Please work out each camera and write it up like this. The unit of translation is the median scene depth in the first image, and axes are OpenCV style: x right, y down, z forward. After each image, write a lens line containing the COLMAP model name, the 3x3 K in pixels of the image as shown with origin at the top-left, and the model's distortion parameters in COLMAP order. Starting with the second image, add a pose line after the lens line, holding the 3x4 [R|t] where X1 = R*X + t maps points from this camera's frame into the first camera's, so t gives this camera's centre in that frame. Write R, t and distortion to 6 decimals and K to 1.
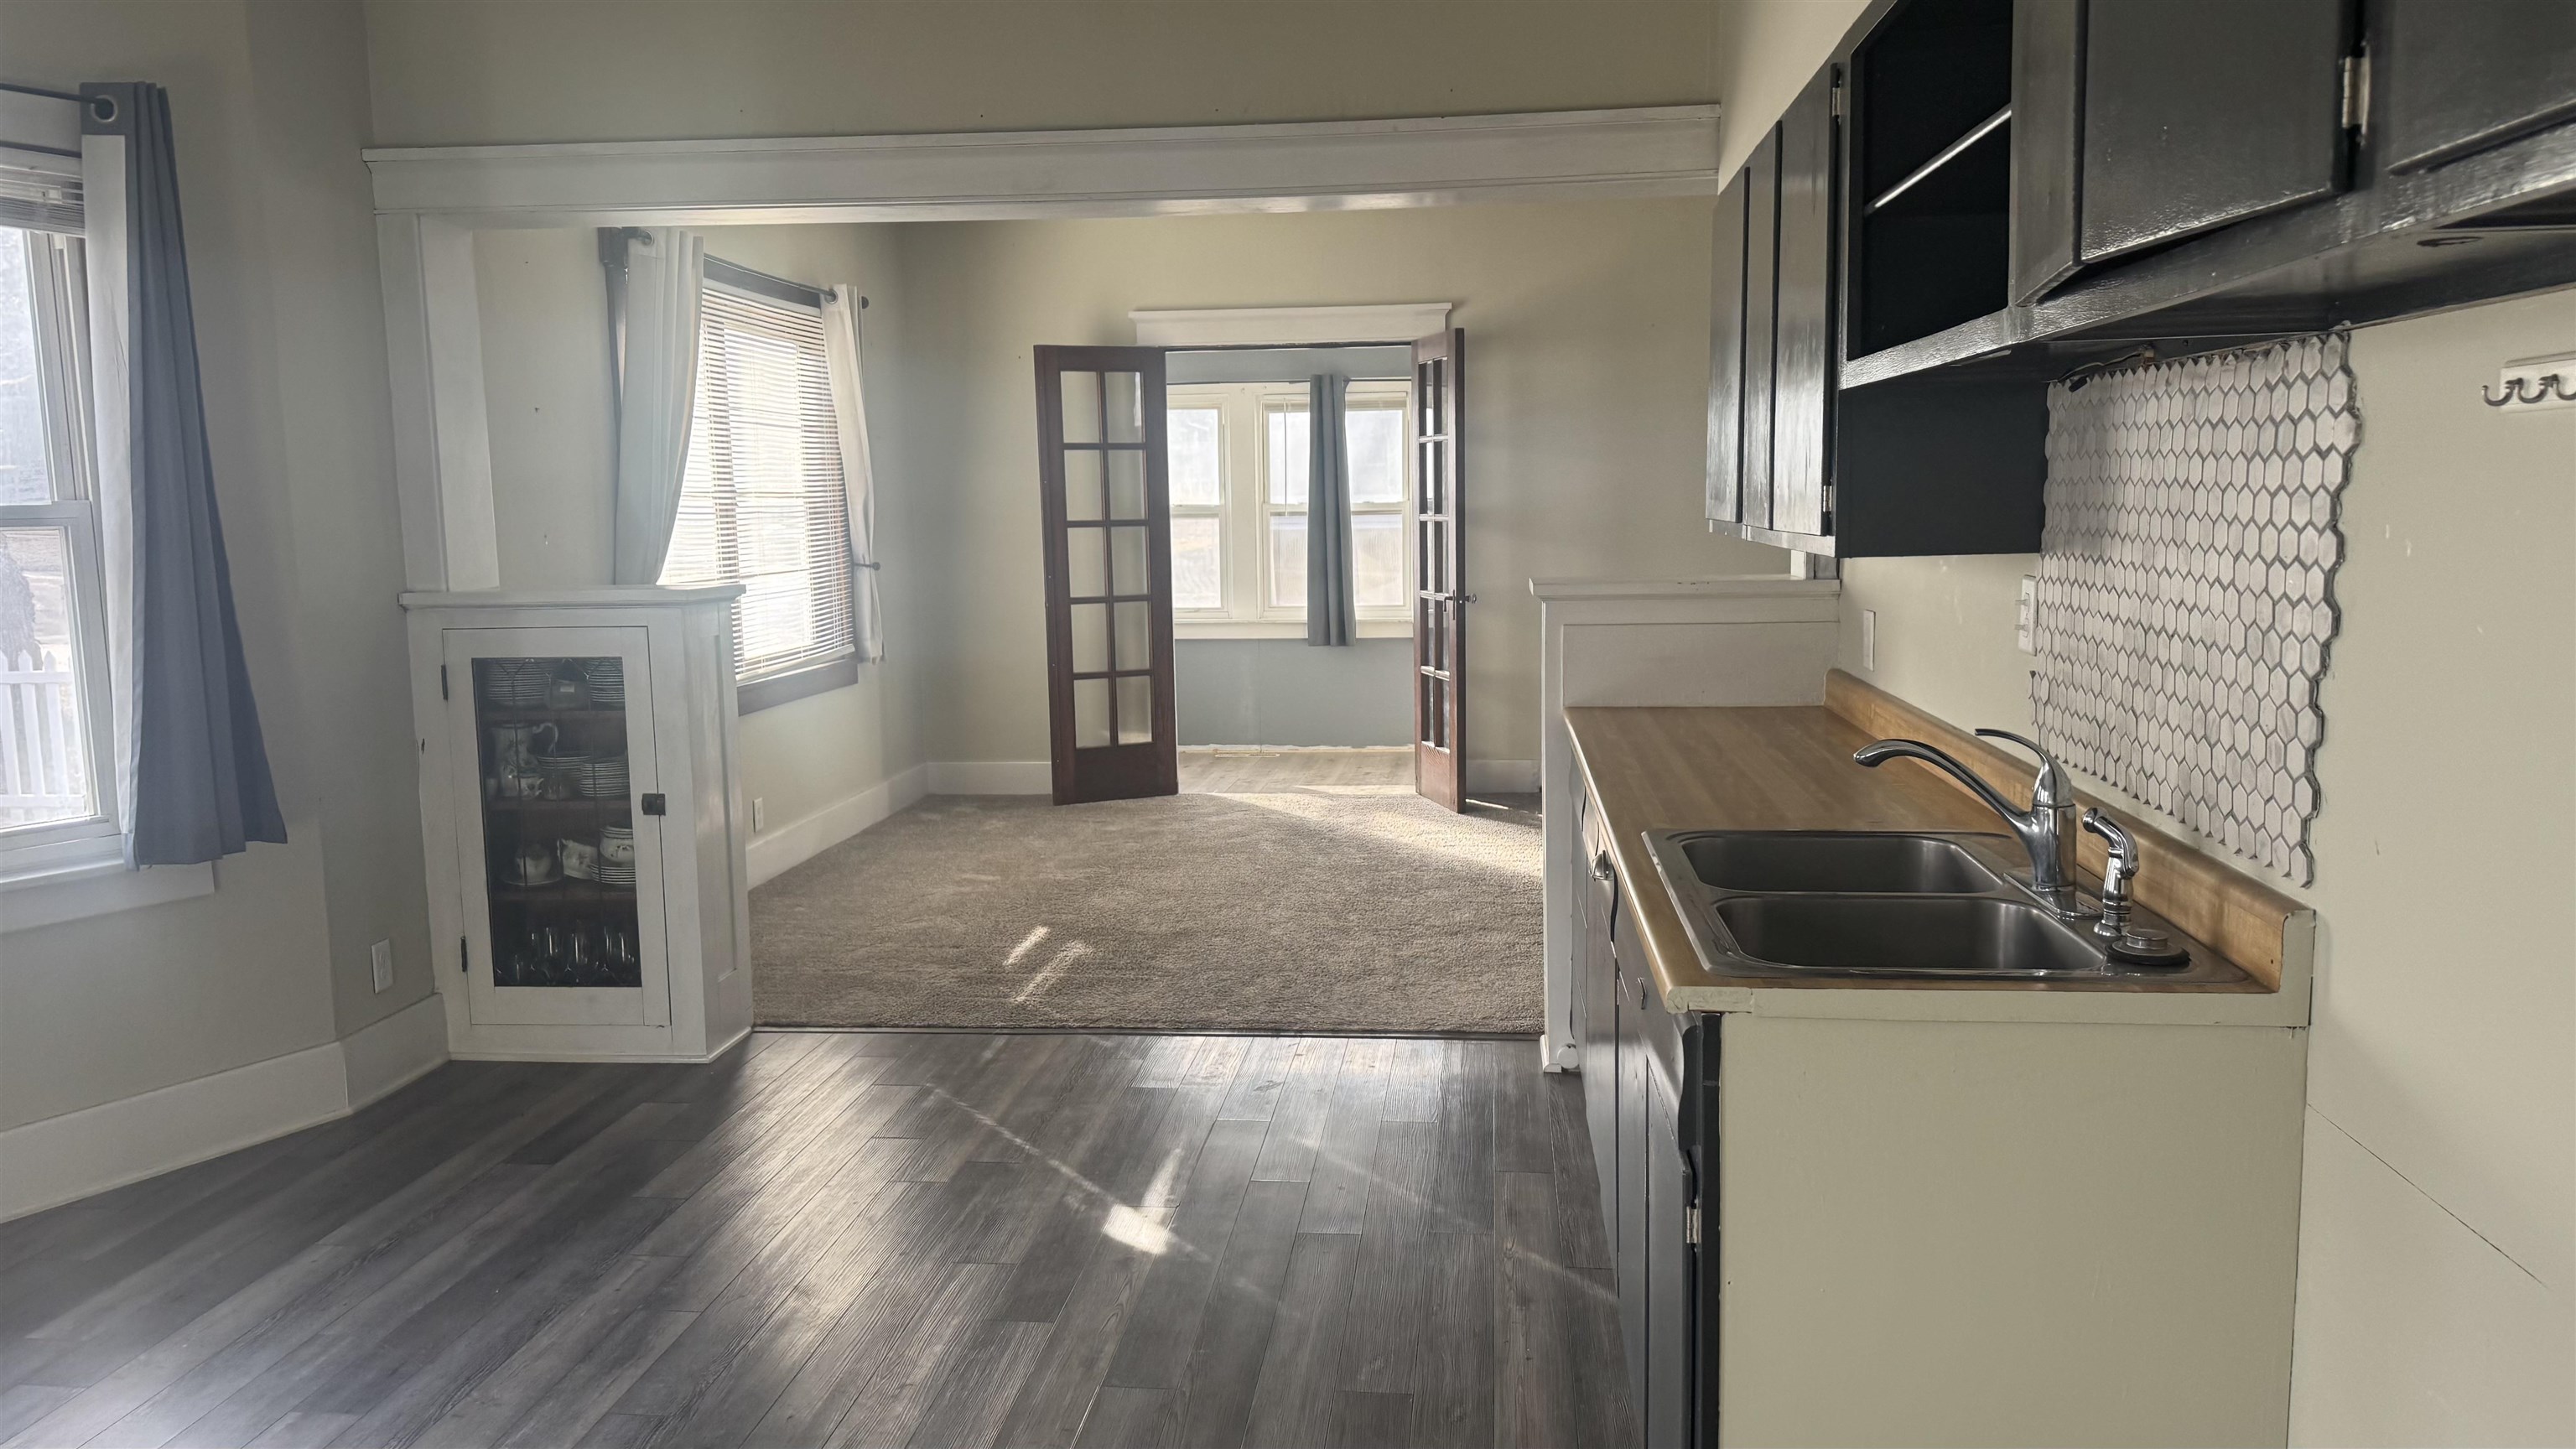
lens RADIAL K [[1828.4, 0, 1288.0], [0, 1828.4, 724.5], [0, 0, 1]] dist [0.046543, -0.003052]
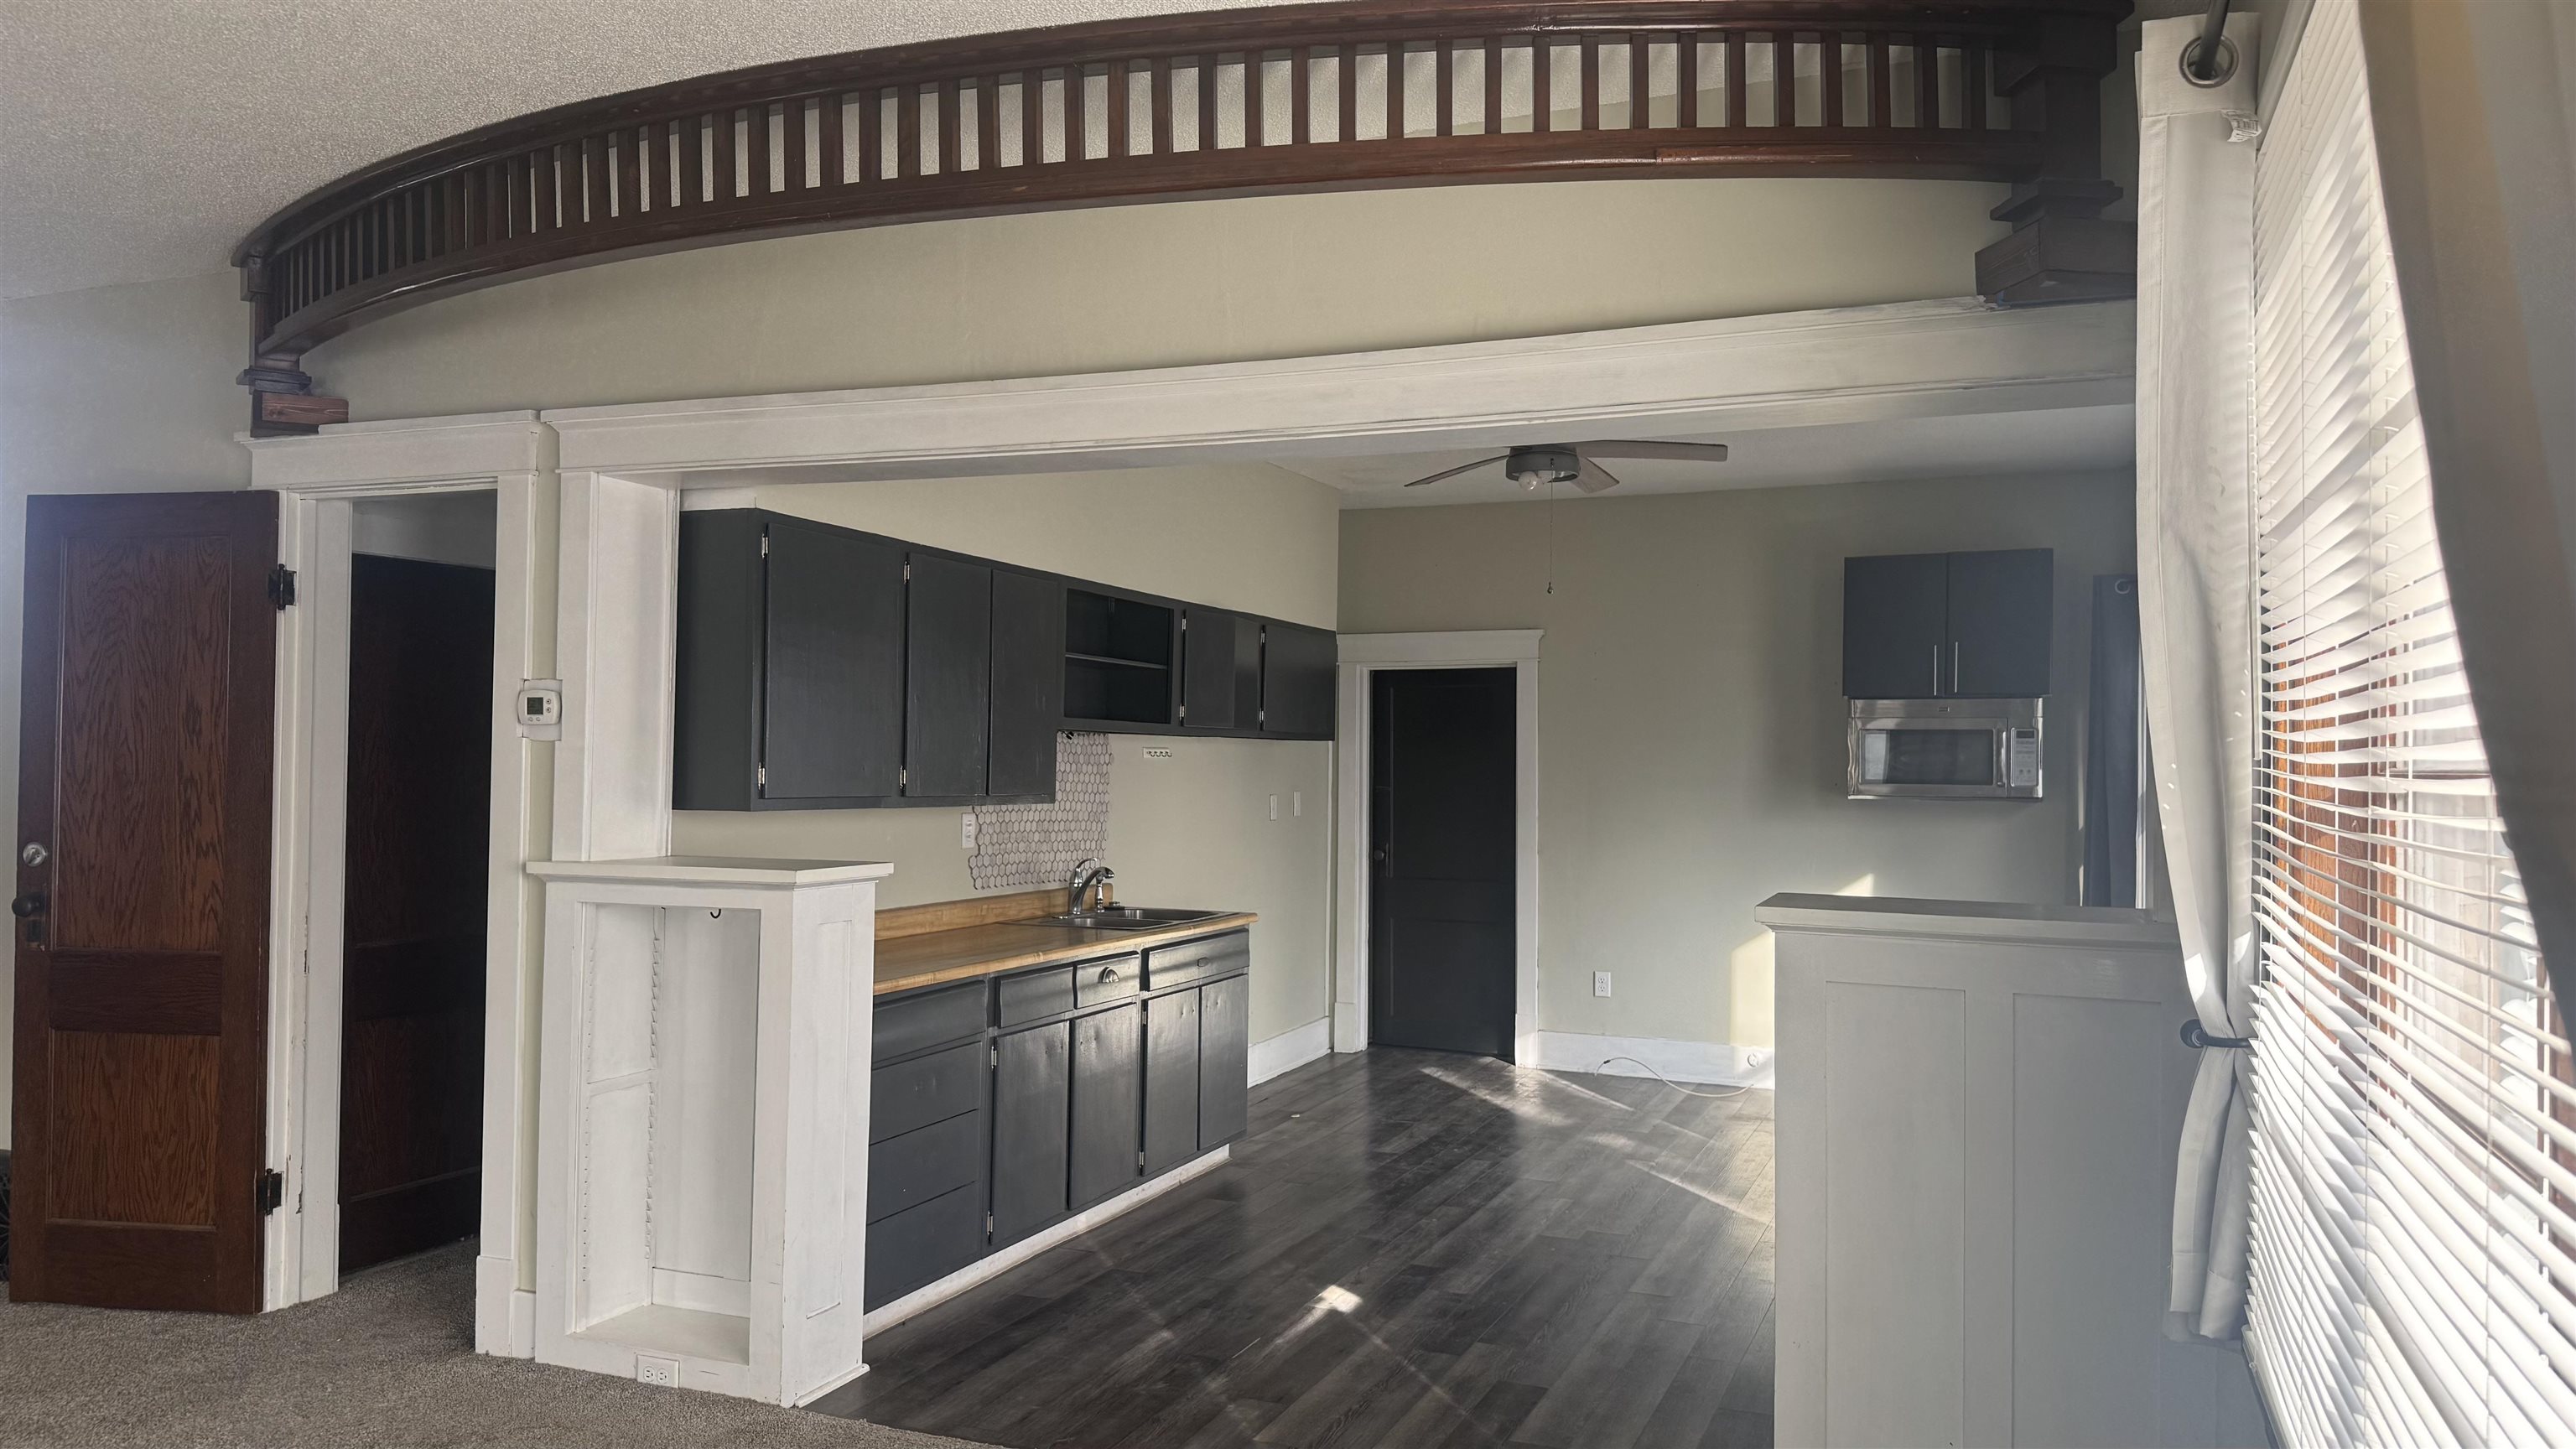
lens RADIAL K [[1828.4, 0, 1288.0], [0, 1828.4, 724.5], [0, 0, 1]] dist [0.046543, -0.003052]
pose [[-0.963902, 0.025968, 0.264988, -0.402171], [0.055313, 0.993050, 0.103889, -0.290414], [-0.260448, 0.114796, -0.958639, 2.168615]]
